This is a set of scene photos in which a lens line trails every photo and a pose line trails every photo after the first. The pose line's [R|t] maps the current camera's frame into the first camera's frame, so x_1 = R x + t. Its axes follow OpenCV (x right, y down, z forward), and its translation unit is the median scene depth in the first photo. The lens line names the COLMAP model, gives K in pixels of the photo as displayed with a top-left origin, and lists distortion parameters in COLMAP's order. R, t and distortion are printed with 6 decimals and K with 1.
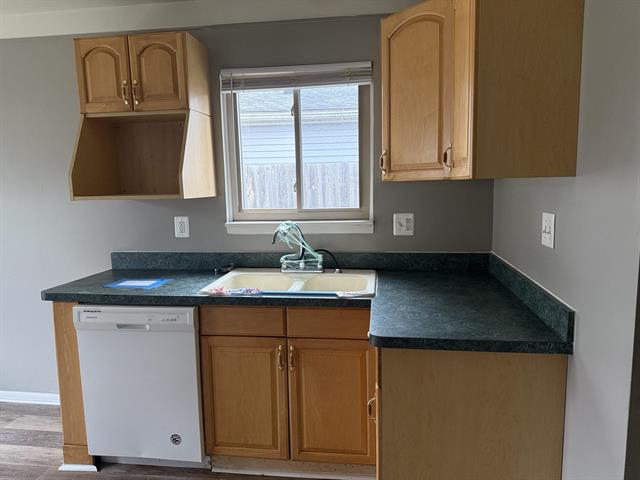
lens RADIAL K [[451.2, 0, 315.0], [0, 451.2, 240.3], [0, 0, 1]] dist [0.071533, -0.081153]
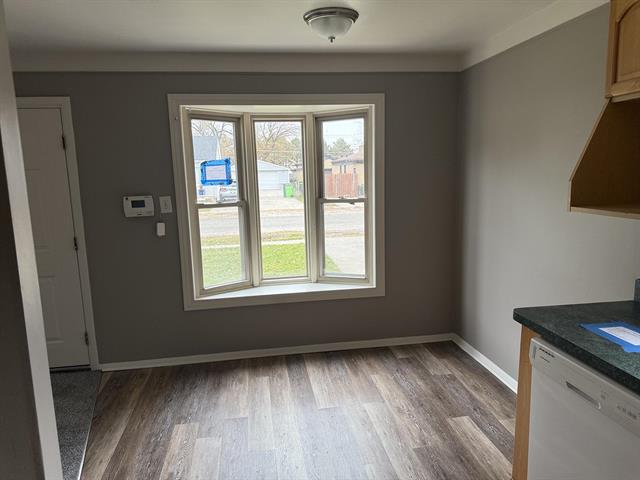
lens RADIAL K [[451.2, 0, 322.1], [0, 451.2, 243.2], [0, 0, 1]] dist [0.071533, -0.081153]
pose [[0.299194, 0.169146, -0.939081, 0.110375], [-0.104634, 0.984044, 0.143908, -0.100545], [0.948438, 0.055203, 0.312118, 0.329569]]
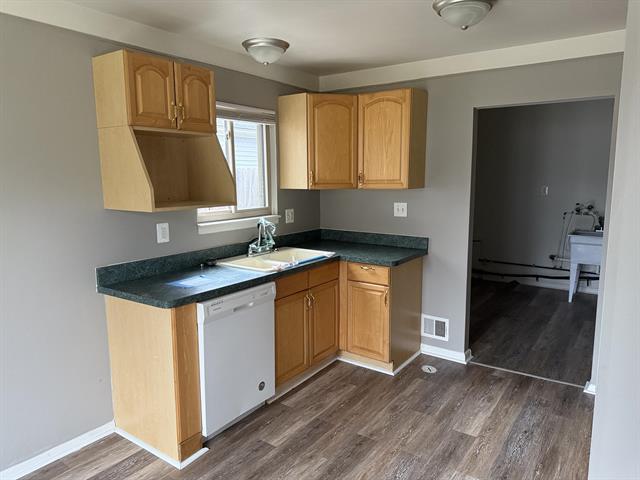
lens RADIAL K [[451.2, 0, 318.2], [0, 451.2, 239.0], [0, 0, 1]] dist [0.071533, -0.081153]
pose [[0.456237, -0.109683, 0.883073, -1.262225], [0.112230, 0.991543, 0.065172, -0.051140], [-0.882752, 0.069373, 0.464689, 0.200426]]
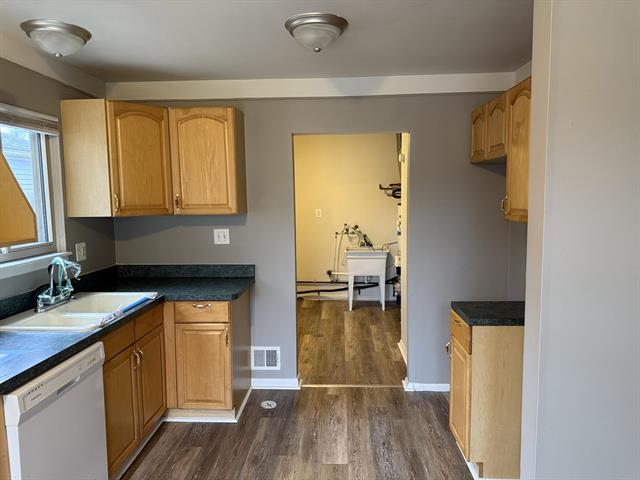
lens RADIAL K [[451.2, 0, 318.3], [0, 451.2, 240.3], [0, 0, 1]] dist [0.071533, -0.081153]
pose [[-0.088387, -0.074872, 0.993268, -1.190177], [0.142949, 0.985896, 0.087037, -0.089671], [-0.985776, 0.149679, -0.076438, 0.493177]]
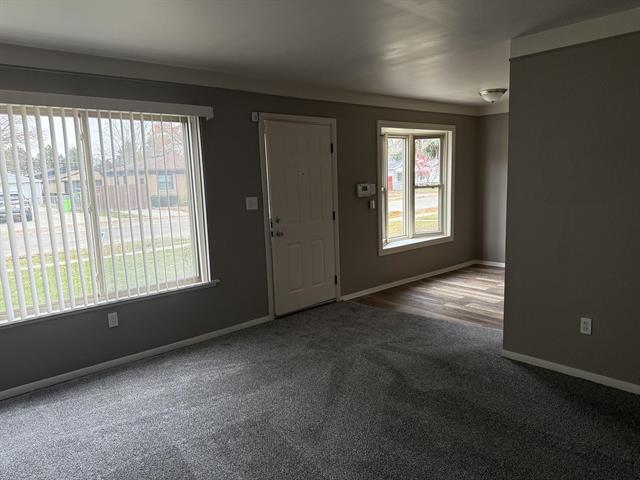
lens RADIAL K [[451.2, 0, 321.9], [0, 451.2, 244.6], [0, 0, 1]] dist [0.071533, -0.081153]
pose [[0.767391, 0.096925, -0.633812, -0.152844], [-0.070019, 0.995264, 0.067424, 0.193259], [0.637345, -0.007362, 0.770543, -1.686995]]
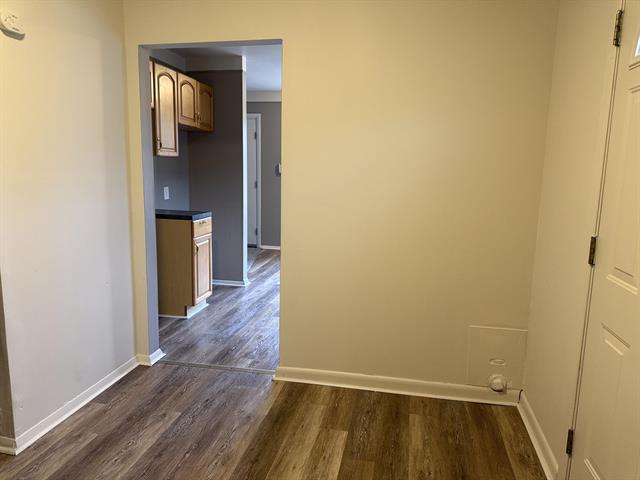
lens RADIAL K [[451.2, 0, 320.7], [0, 451.2, 238.6], [0, 0, 1]] dist [0.071533, -0.081153]
pose [[-0.055618, 0.177771, -0.982499, 1.499318], [-0.148149, 0.971660, 0.184196, -0.070366], [0.987400, 0.155801, -0.027705, 0.600915]]
